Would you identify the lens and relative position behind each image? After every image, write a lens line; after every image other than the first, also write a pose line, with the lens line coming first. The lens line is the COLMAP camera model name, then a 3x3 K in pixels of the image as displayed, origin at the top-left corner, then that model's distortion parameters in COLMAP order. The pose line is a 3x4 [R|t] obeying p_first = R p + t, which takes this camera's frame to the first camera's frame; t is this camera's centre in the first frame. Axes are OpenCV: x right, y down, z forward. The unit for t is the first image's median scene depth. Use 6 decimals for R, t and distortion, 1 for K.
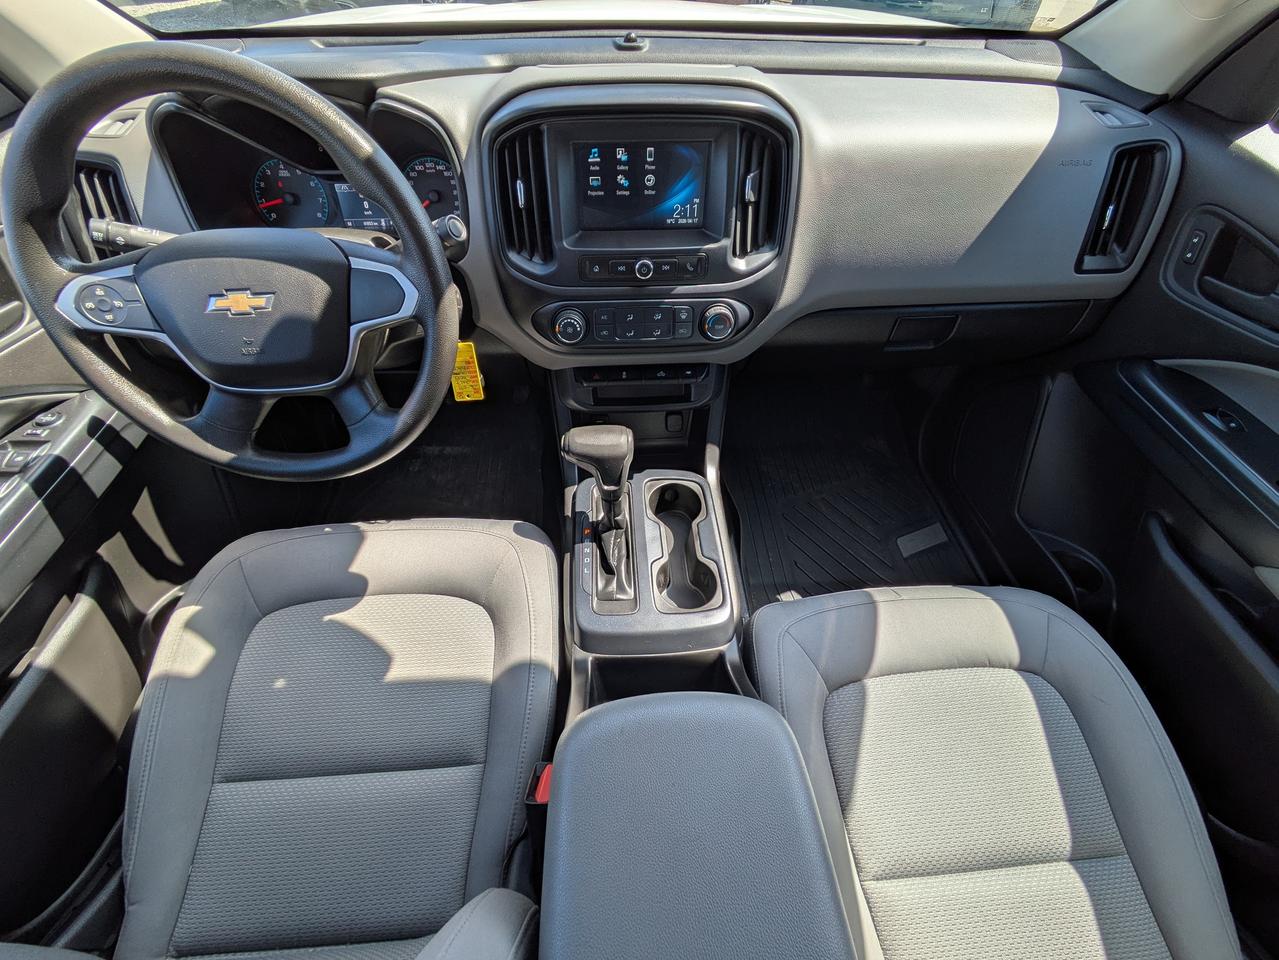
lens RADIAL K [[510.6, 0, 645.1], [0, 510.6, 483.1], [0, 0, 1]] dist [0.010094, -0.000637]
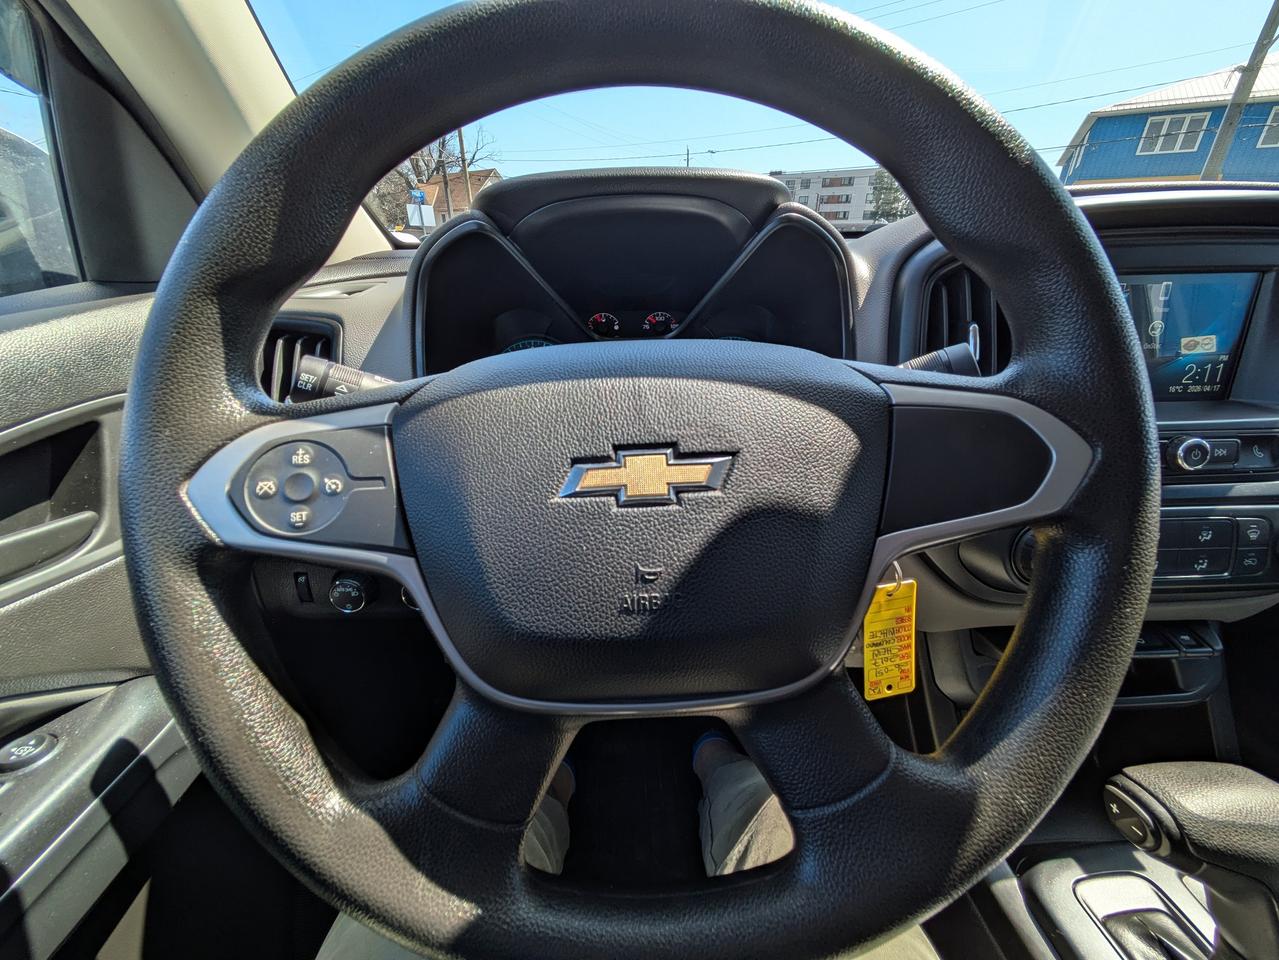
lens RADIAL K [[510.6, 0, 643.4], [0, 510.6, 485.8], [0, 0, 1]] dist [0.010094, -0.000637]
pose [[0.999388, -0.008949, -0.033820, -0.583057], [-0.007420, 0.890522, -0.454881, -0.127945], [0.034188, 0.454853, 0.889910, 0.498164]]
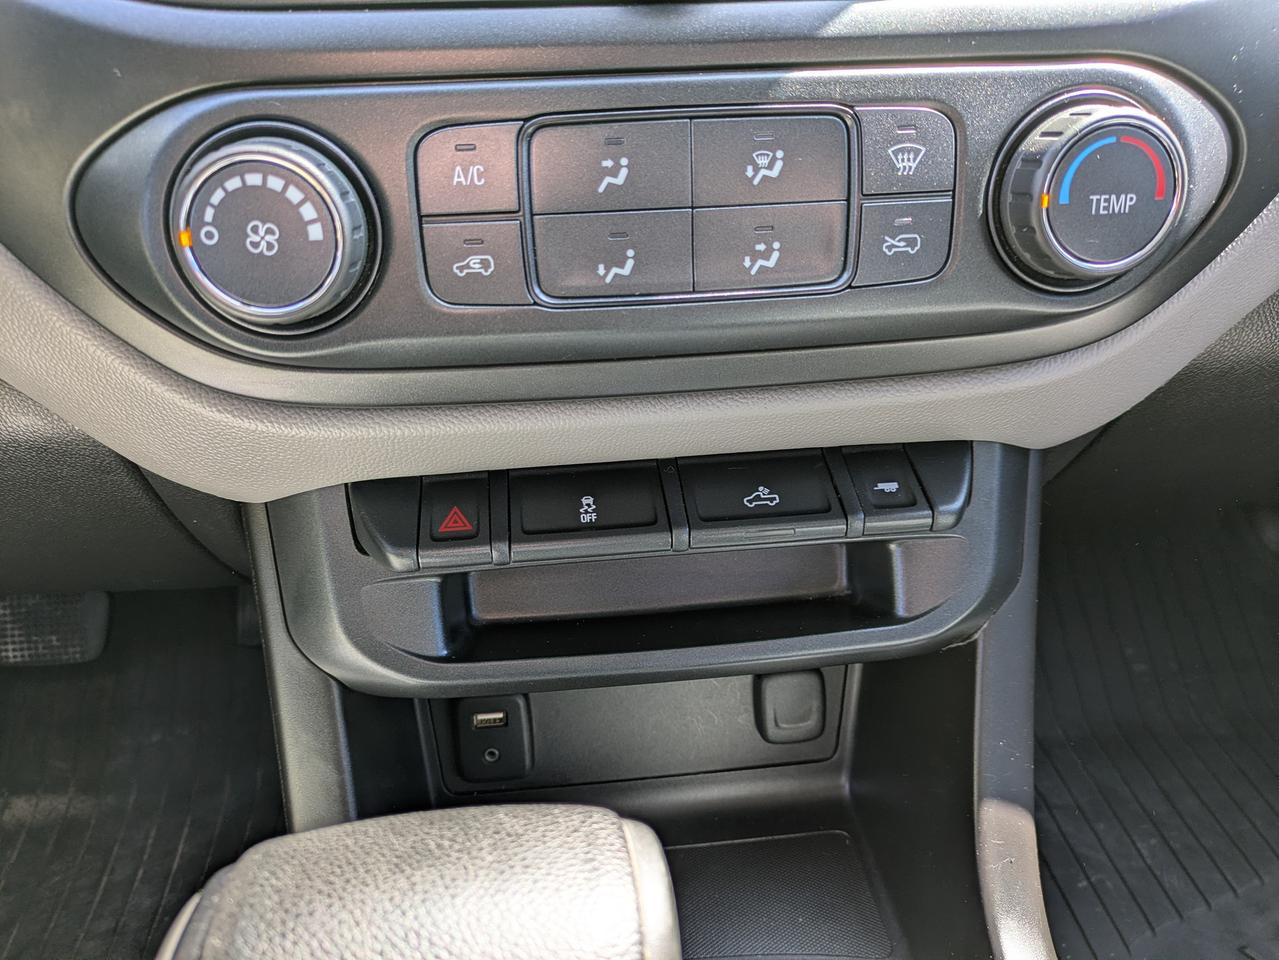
lens RADIAL K [[944.6, 0, 633.2], [0, 944.6, 491.1], [0, 0, 1]] dist [0.034357, -0.013620]
pose [[0.998911, -0.042315, 0.019652, -0.035714], [0.046172, 0.957057, -0.286200, -0.128206], [-0.006698, 0.286796, 0.957968, 0.752608]]
